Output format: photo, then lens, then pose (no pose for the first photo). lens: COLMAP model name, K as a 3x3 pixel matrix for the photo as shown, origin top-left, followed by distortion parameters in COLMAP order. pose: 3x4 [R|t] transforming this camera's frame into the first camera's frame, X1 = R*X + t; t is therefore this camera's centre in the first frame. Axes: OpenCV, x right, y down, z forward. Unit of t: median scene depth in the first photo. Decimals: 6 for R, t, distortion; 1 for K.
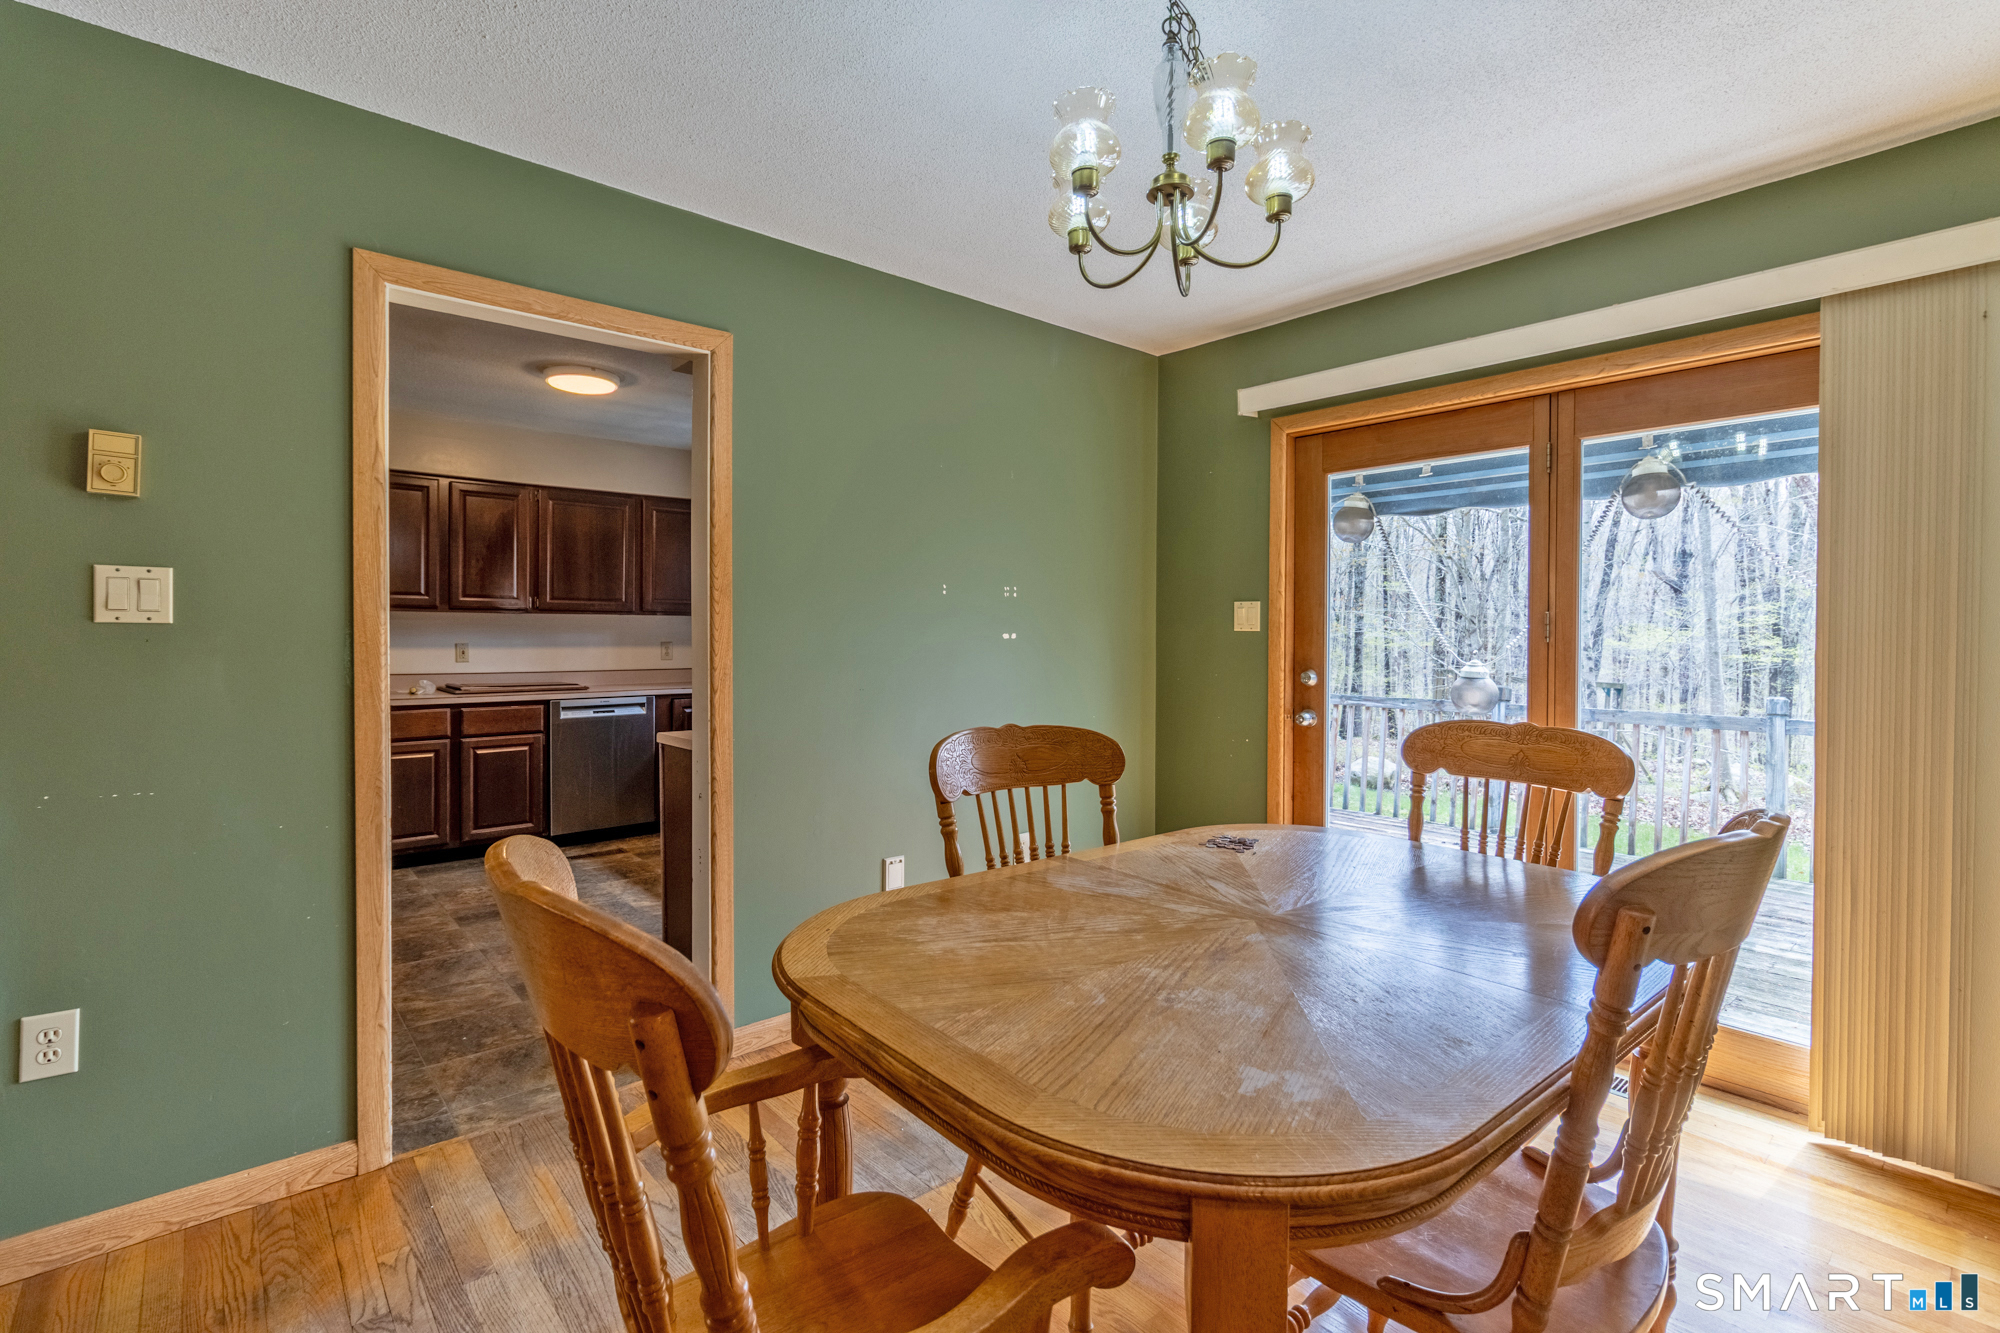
lens RADIAL K [[920.4, 0, 1000.6], [0, 920.4, 639.6], [0, 0, 1]] dist [-0.000033, -0.000003]
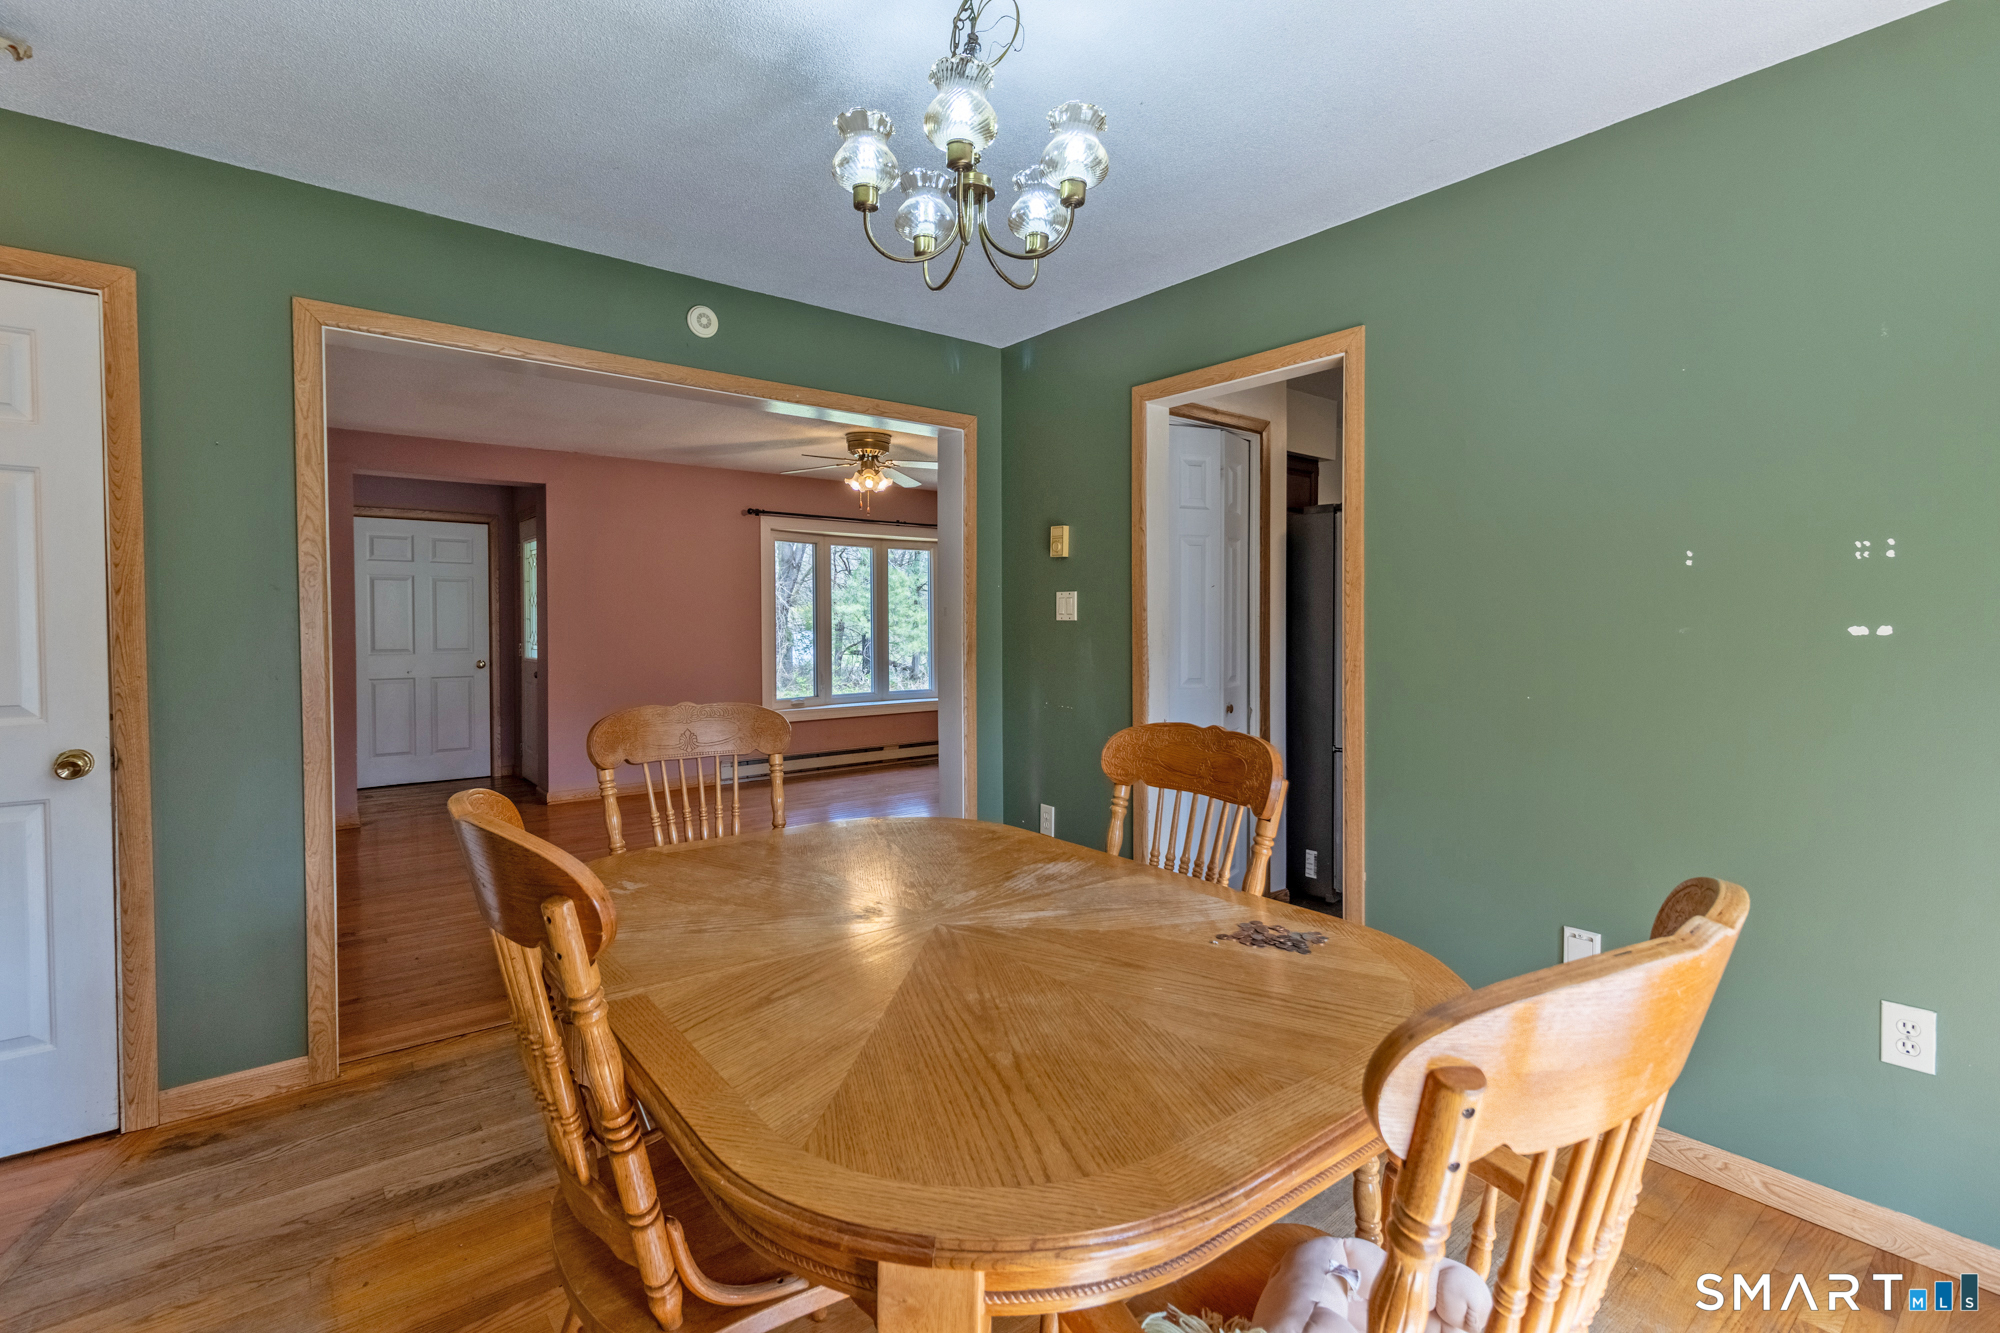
lens RADIAL K [[920.4, 0, 1000.6], [0, 920.4, 639.6], [0, 0, 1]] dist [-0.000033, -0.000003]
pose [[-0.027045, 0.015373, -0.999516, 1.067665], [-0.005700, 0.999863, 0.015533, -0.007662], [0.999618, 0.006118, -0.026954, 0.936357]]
